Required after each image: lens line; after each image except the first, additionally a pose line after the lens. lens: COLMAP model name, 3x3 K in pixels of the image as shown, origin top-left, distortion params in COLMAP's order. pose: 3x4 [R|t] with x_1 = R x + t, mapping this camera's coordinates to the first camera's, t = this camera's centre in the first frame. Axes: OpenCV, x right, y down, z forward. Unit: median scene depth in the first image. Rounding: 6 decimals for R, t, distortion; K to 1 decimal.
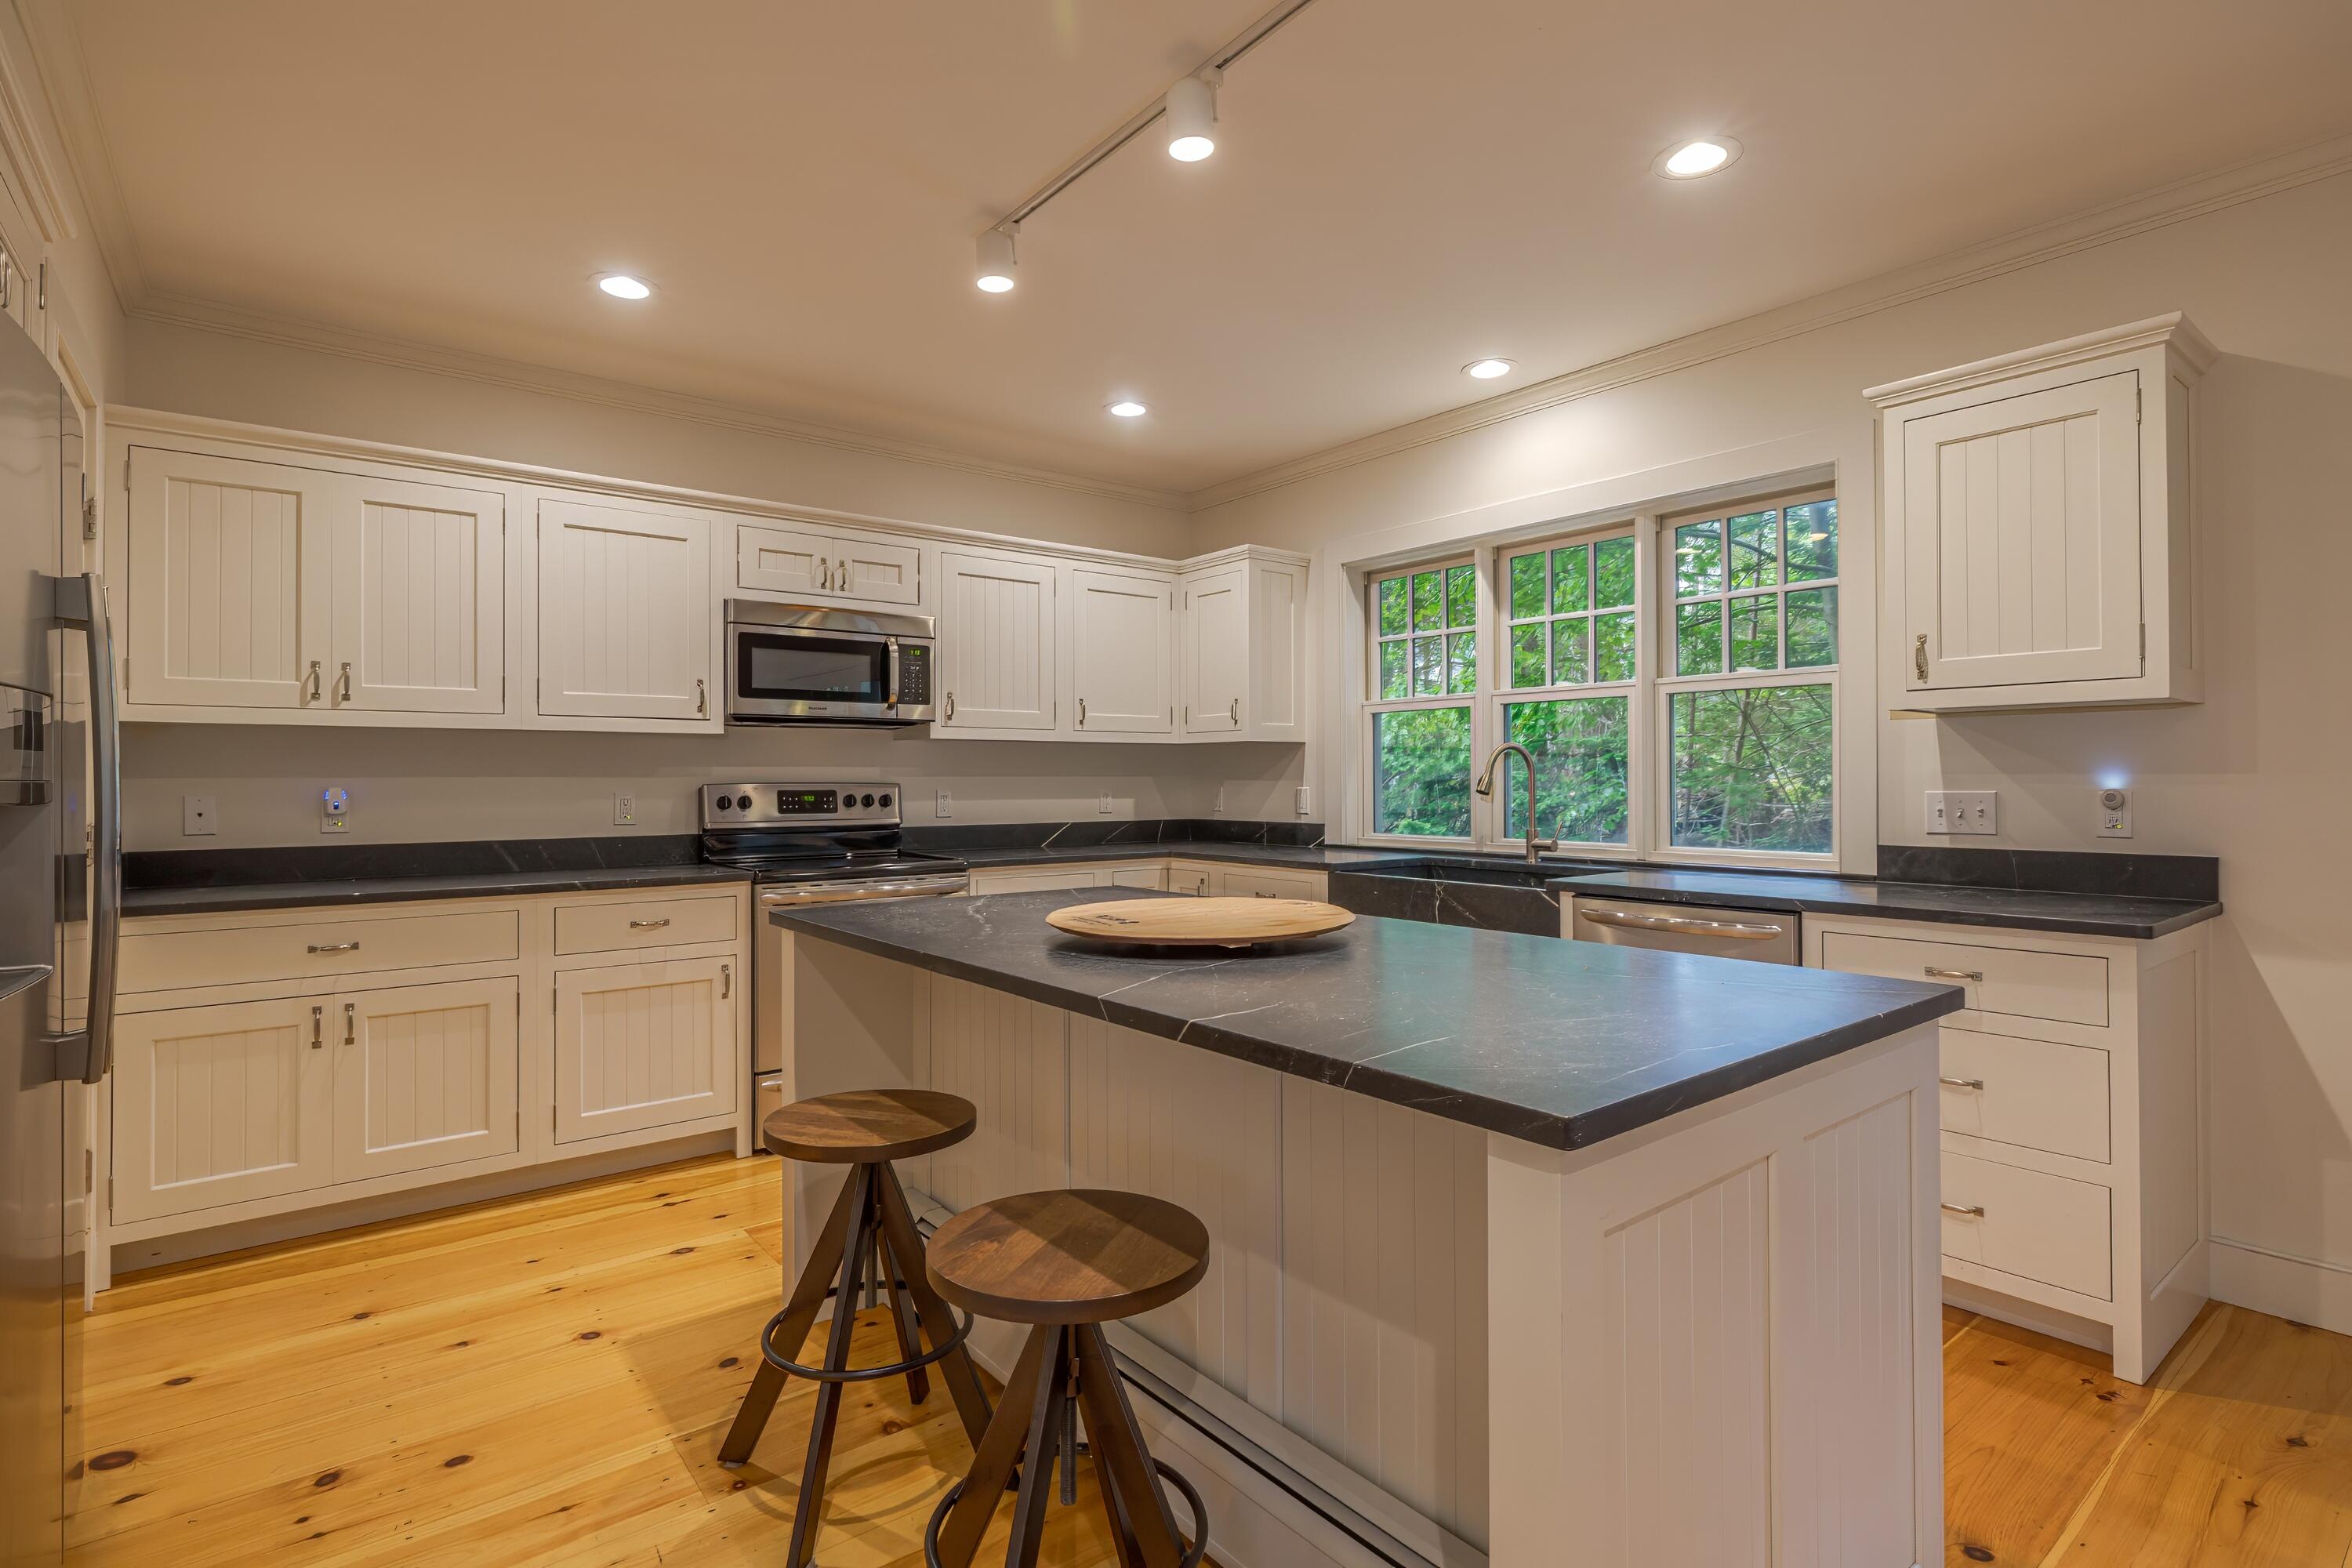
lens RADIAL K [[1146.2, 0, 1181.8], [0, 1146.2, 780.3], [0, 0, 1]] dist [-0.000527, -0.000044]
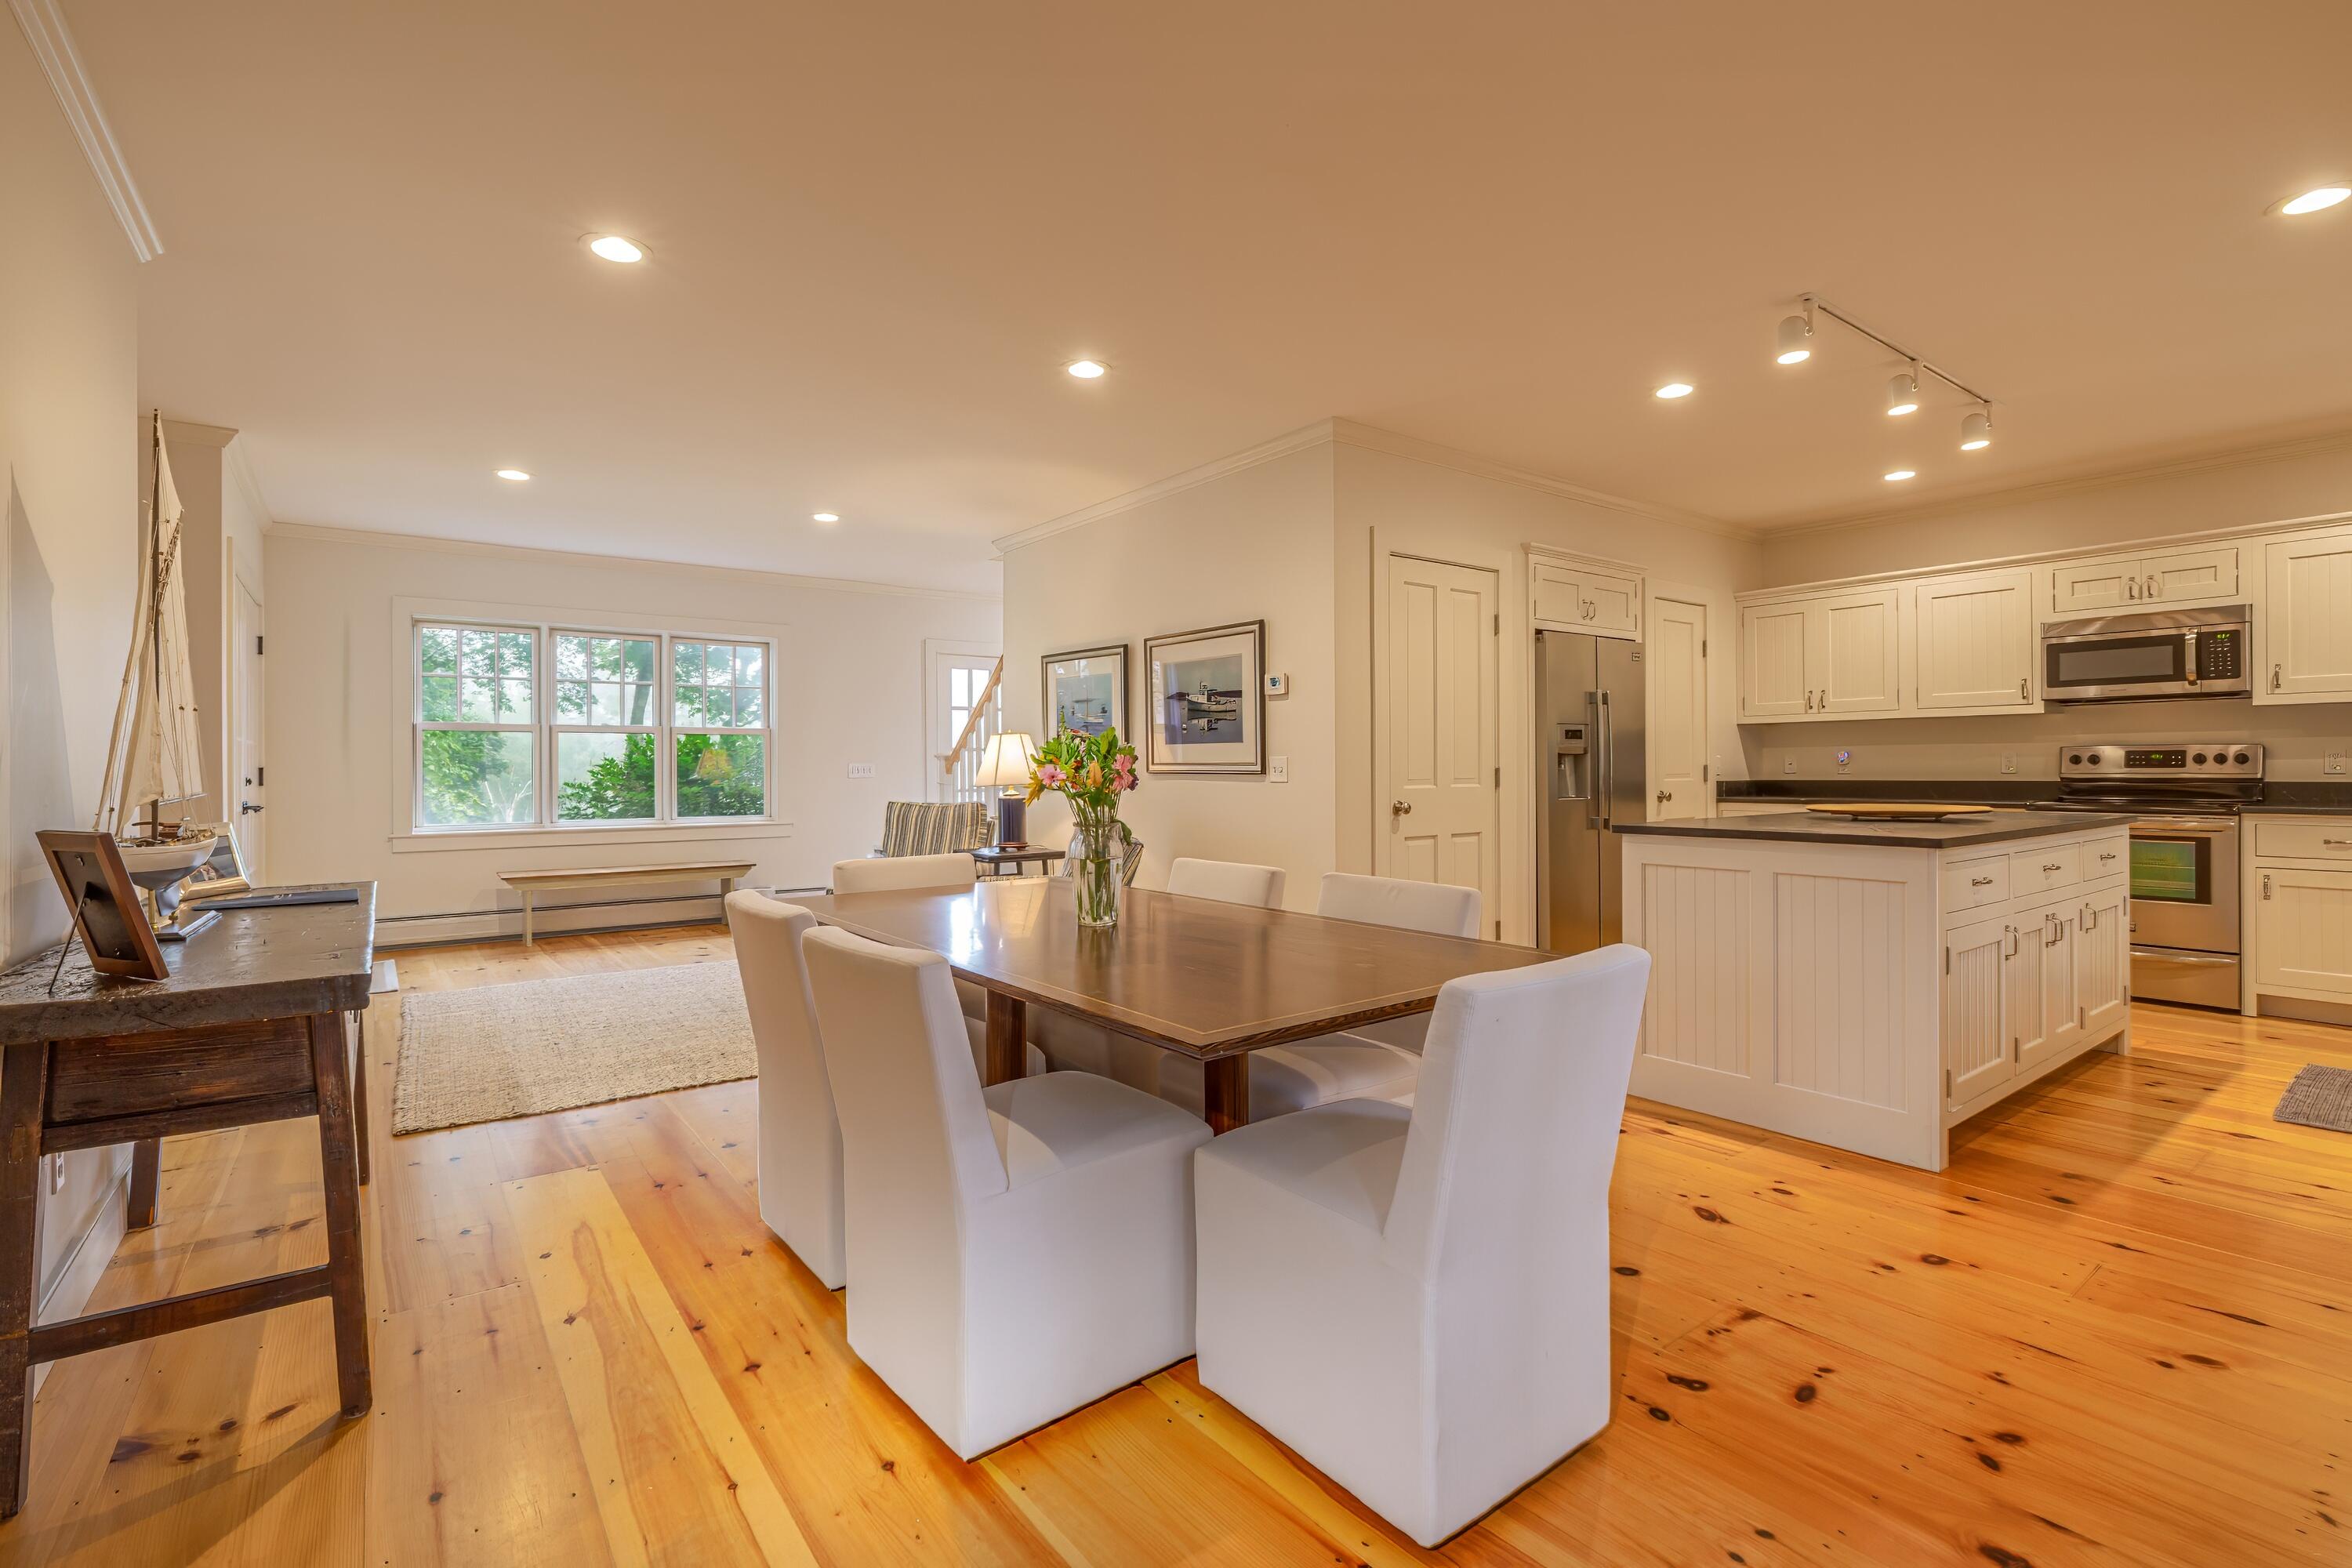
lens RADIAL K [[1066.8, 0, 1175.9], [0, 1066.8, 766.2], [0, 0, 1]] dist [-0.000069, -0.000670]
pose [[-0.037089, 0.007071, -0.999287, 0.963699], [0.011796, 0.999908, 0.006637, 0.005933], [0.999242, -0.011542, -0.037169, -0.072196]]
